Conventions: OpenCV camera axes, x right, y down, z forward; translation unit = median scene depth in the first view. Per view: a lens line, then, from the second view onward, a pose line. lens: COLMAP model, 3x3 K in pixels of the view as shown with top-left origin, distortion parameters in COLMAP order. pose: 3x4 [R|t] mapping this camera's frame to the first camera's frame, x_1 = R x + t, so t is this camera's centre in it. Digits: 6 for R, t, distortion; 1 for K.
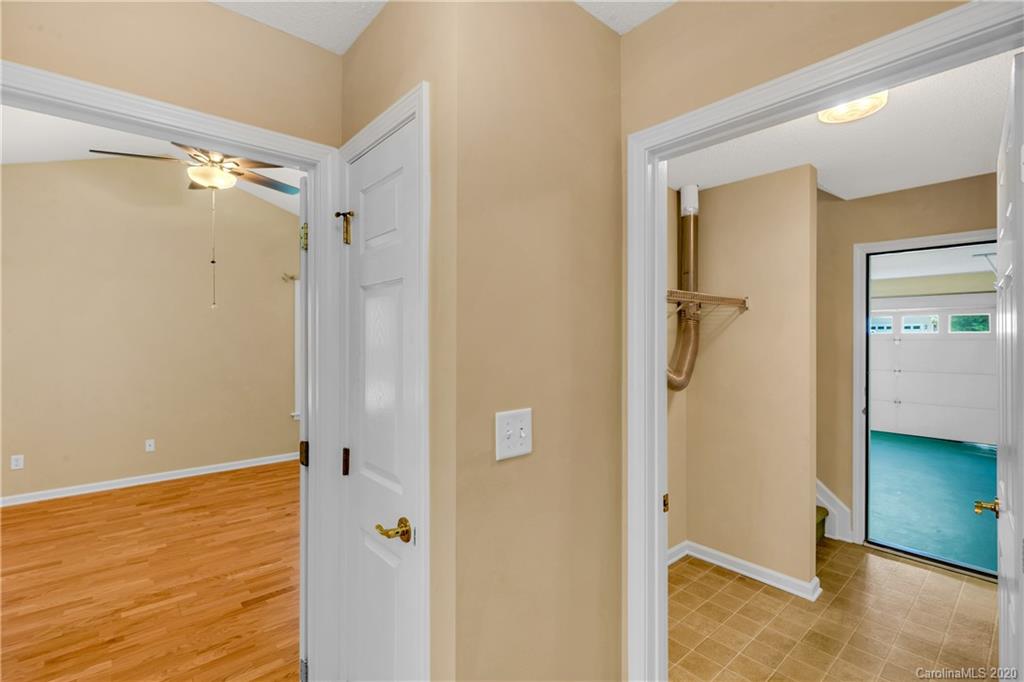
lens RADIAL K [[464.4, 0, 507.6], [0, 464.4, 338.3], [0, 0, 1]] dist [0.009654, -0.000947]
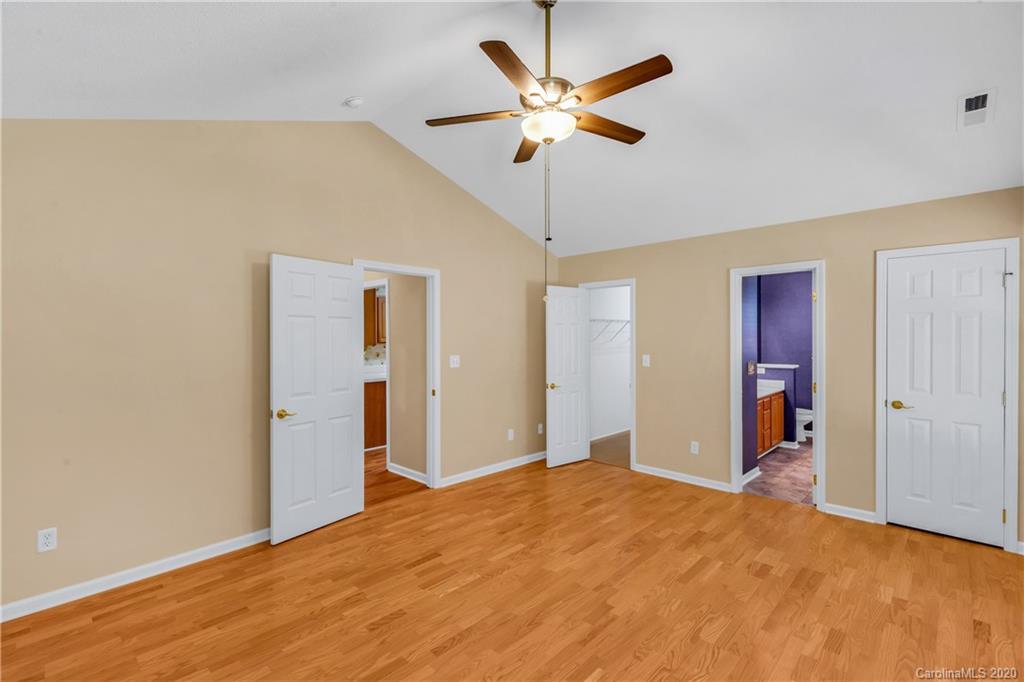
lens RADIAL K [[464.4, 0, 507.6], [0, 464.4, 338.3], [0, 0, 1]] dist [0.009654, -0.000947]
pose [[-0.995856, 0.002879, -0.090898, -0.444784], [0.002176, 0.999967, 0.007834, -0.007964], [0.090917, 0.007604, -0.995829, 1.565072]]
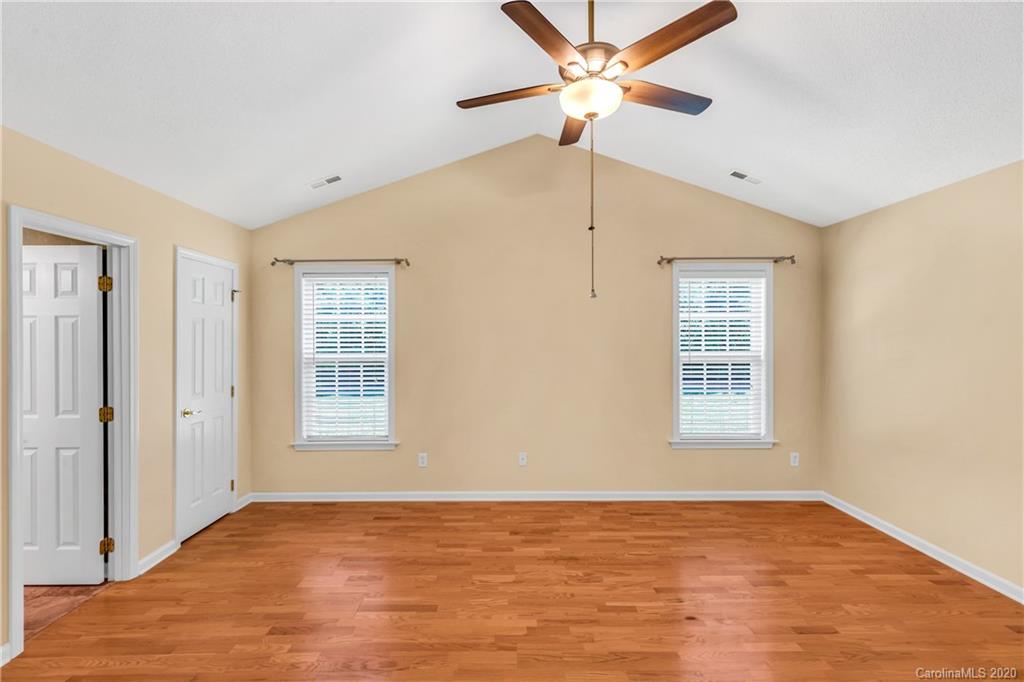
lens RADIAL K [[464.4, 0, 507.6], [0, 464.4, 338.3], [0, 0, 1]] dist [0.009654, -0.000947]
pose [[0.765763, -0.002768, -0.643117, -0.265142], [0.000950, 0.999995, -0.003173, -0.003150], [0.643122, 0.001819, 0.765761, 0.369718]]
